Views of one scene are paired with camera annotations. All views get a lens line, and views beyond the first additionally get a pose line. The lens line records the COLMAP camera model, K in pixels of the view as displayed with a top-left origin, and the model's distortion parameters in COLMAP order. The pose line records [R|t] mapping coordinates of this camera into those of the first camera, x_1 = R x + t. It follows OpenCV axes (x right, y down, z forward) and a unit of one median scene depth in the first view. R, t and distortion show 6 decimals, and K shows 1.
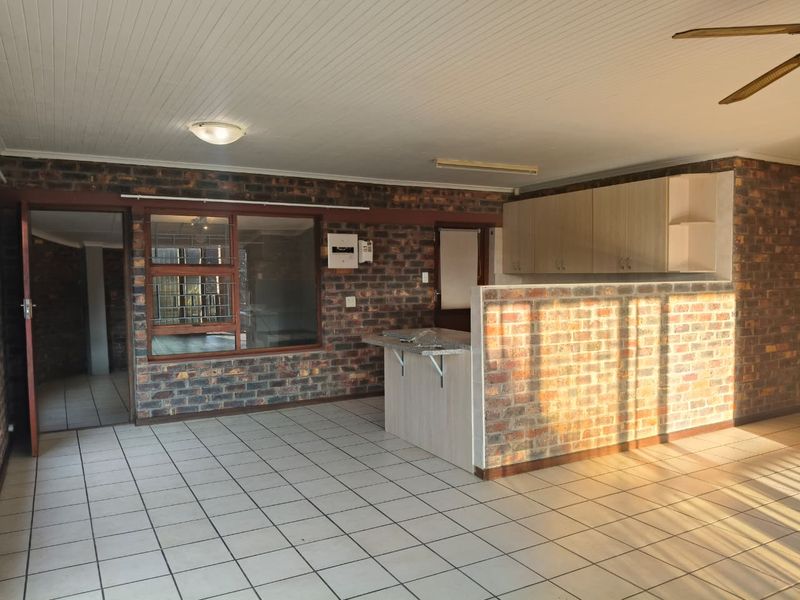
lens RADIAL K [[610.5, 0, 396.8], [0, 610.5, 302.3], [0, 0, 1]] dist [0.019301, -0.064219]
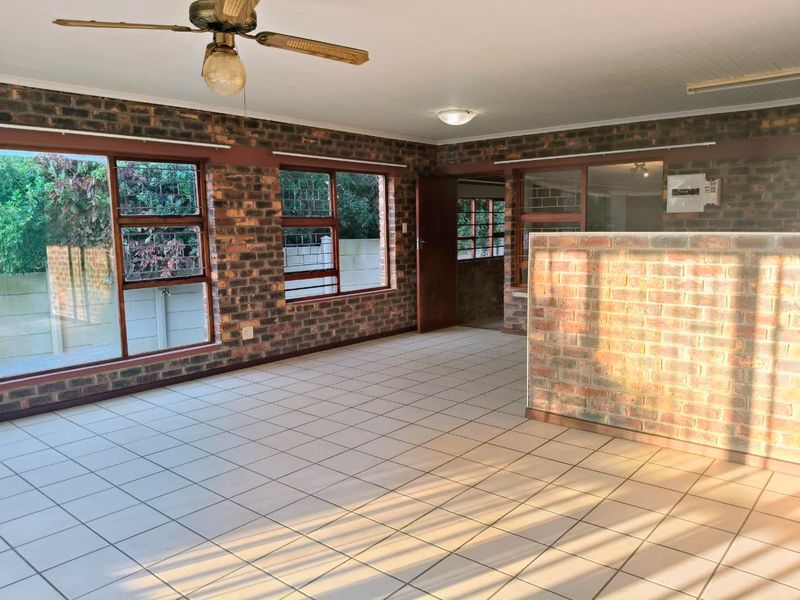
lens RADIAL K [[610.5, 0, 397.8], [0, 610.5, 301.7], [0, 0, 1]] dist [0.019301, -0.064219]
pose [[0.343596, 0.119126, -0.931531, 0.888895], [-0.029105, 0.992796, 0.116225, -0.021764], [0.938666, -0.012822, 0.344588, 0.367204]]
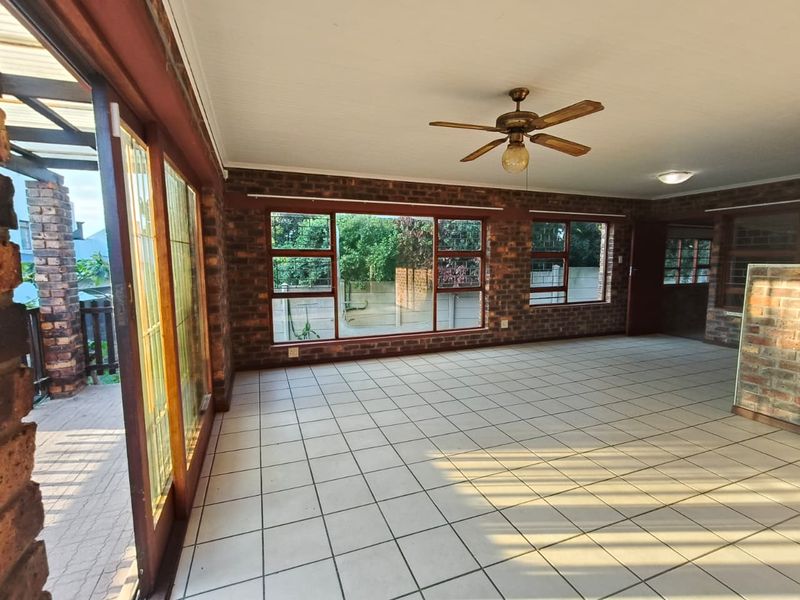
lens RADIAL K [[372.3, 0, 399.8], [0, 372.3, 301.5], [0, 0, 1]] dist [-0.000659, 0.000961]
pose [[-0.148331, 0.117143, -0.981975, 0.869077], [-0.039620, 0.991458, 0.124259, -0.015489], [0.988144, 0.057337, -0.142422, 0.337438]]
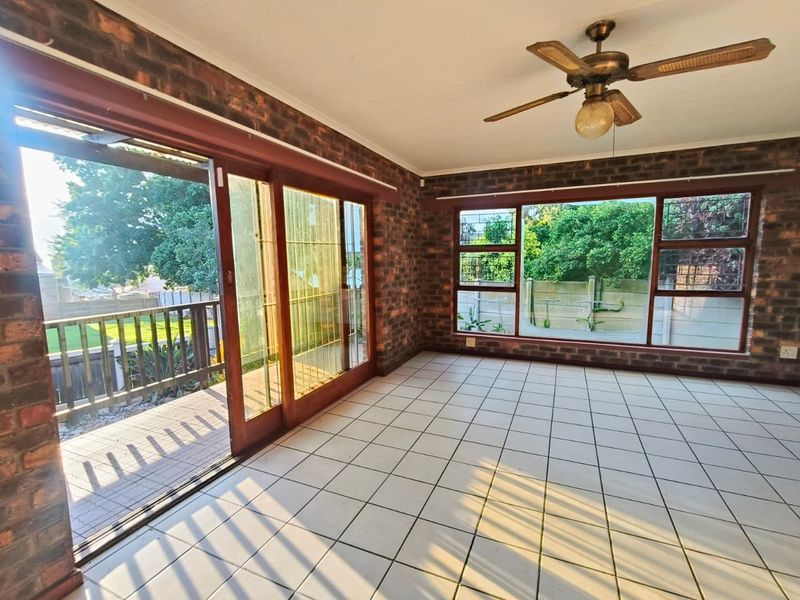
lens RADIAL K [[372.3, 0, 399.8], [0, 372.3, 304.9], [0, 0, 1]] dist [-0.000659, 0.000961]
pose [[-0.804066, 0.093816, -0.587092, 0.720358], [-0.006743, 0.985969, 0.166790, -0.025775], [0.594502, 0.138068, -0.792152, 0.637027]]
